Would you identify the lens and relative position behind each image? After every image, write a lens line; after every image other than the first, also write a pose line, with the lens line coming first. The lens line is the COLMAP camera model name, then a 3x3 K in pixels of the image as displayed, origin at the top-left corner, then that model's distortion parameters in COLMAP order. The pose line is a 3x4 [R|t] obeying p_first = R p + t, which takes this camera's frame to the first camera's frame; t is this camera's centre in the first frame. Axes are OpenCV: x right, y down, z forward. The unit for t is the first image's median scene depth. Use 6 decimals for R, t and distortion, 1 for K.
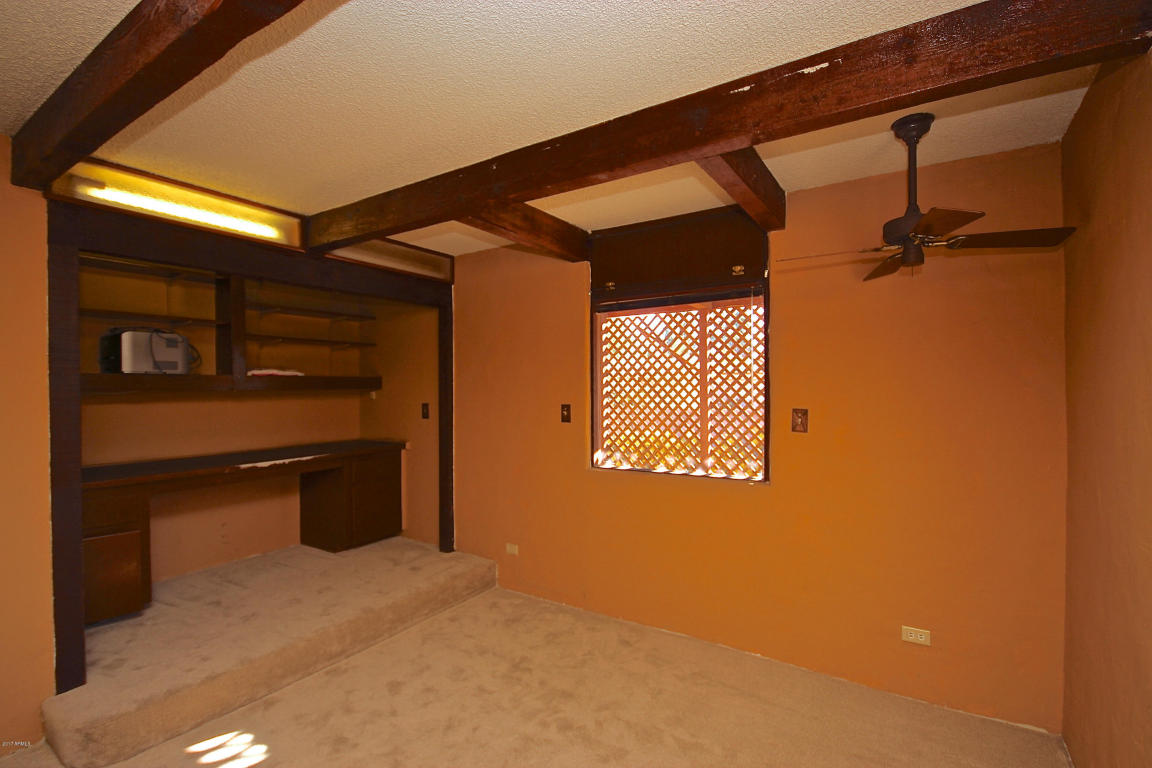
lens RADIAL K [[525.6, 0, 576.0], [0, 525.6, 384.0], [0, 0, 1]] dist [-0.000352, -0.000012]
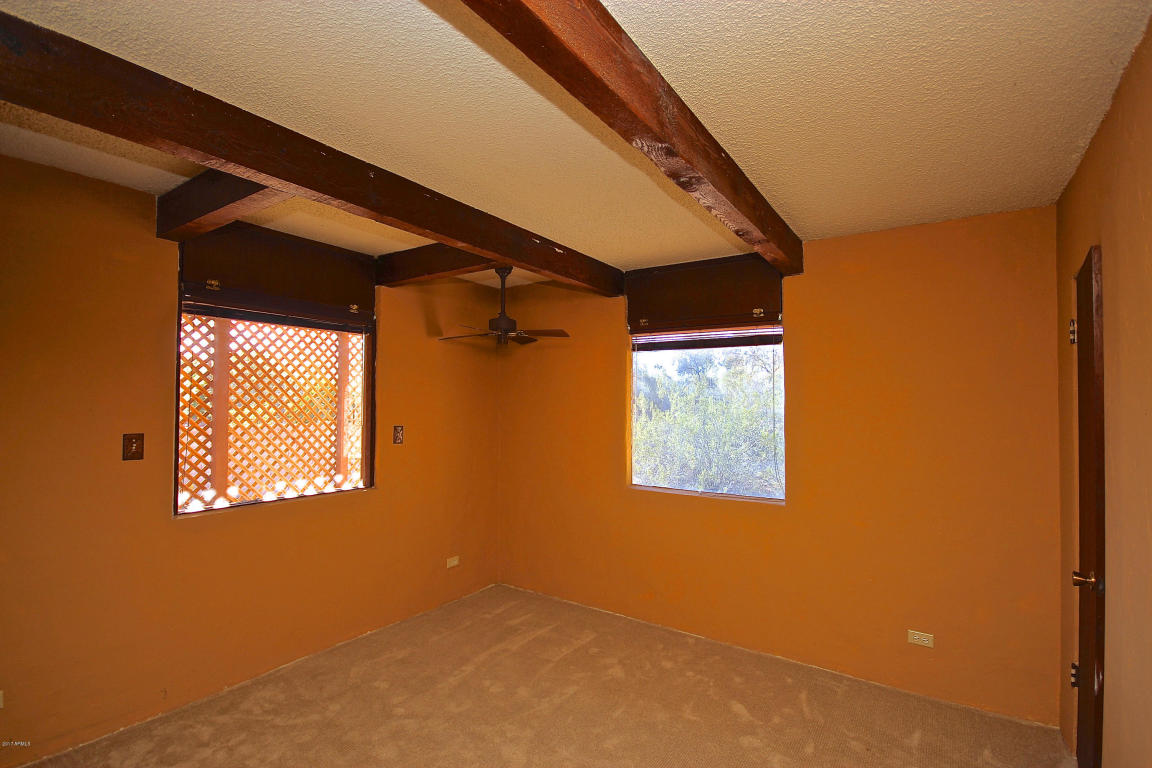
lens RADIAL K [[548.1, 0, 576.1], [0, 548.1, 401.1], [0, 0, 1]] dist [-0.002491, -0.000198]
pose [[0.013967, 0.012346, 0.999826, -0.800881], [-0.009622, 0.999879, -0.012213, -0.001845], [-0.999856, -0.009450, 0.014084, 0.445299]]
